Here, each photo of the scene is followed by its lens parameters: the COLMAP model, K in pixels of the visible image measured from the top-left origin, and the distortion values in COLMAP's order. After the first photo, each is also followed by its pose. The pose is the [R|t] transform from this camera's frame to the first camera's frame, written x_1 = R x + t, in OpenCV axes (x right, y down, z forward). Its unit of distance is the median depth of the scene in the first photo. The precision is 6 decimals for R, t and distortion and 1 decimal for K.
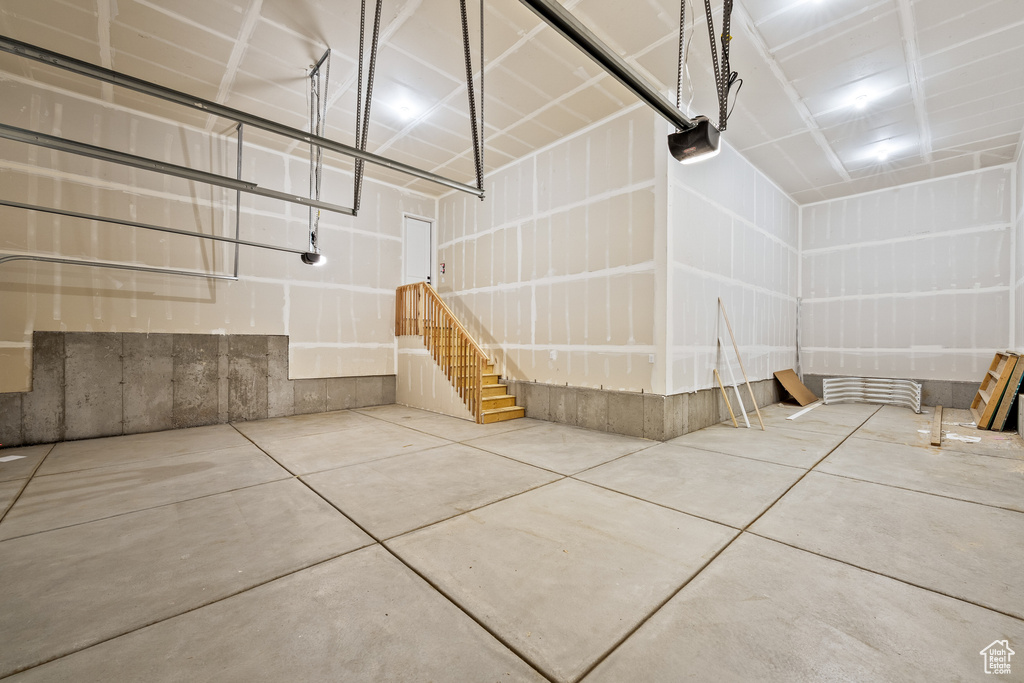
lens RADIAL K [[416.1, 0, 507.3], [0, 416.1, 346.2], [0, 0, 1]] dist [0.003339, -0.002423]
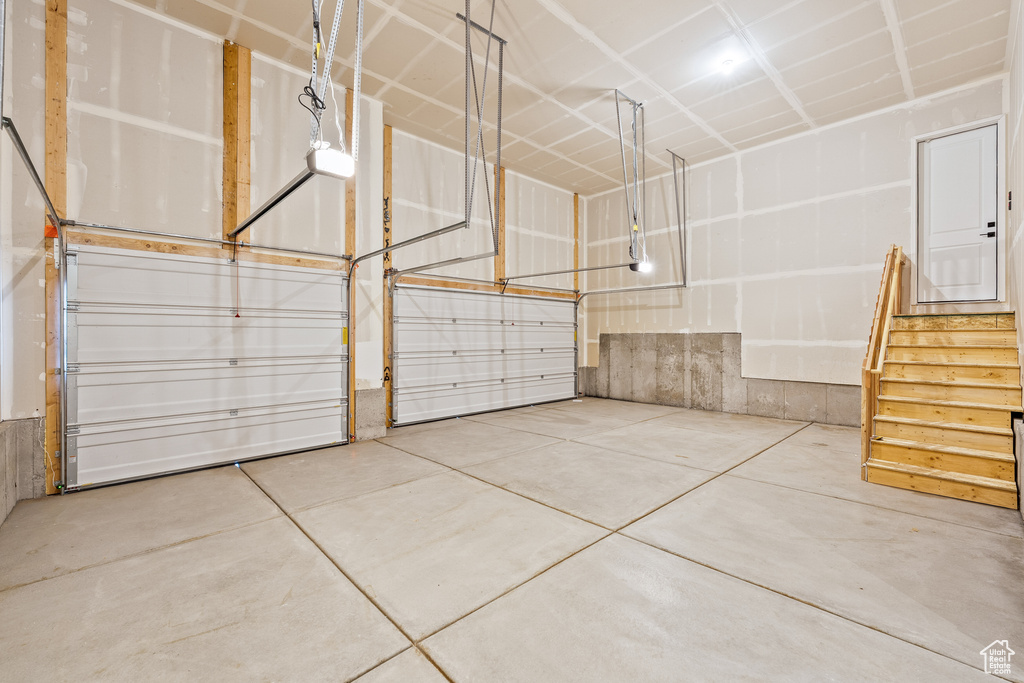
lens RADIAL K [[416.1, 0, 506.3], [0, 416.1, 336.6], [0, 0, 1]] dist [0.003339, -0.002423]
pose [[0.000020, -0.005640, -0.999984, 0.609448], [-0.005704, 0.999968, -0.005640, -0.010407], [0.999984, 0.005704, -0.000012, 0.576514]]
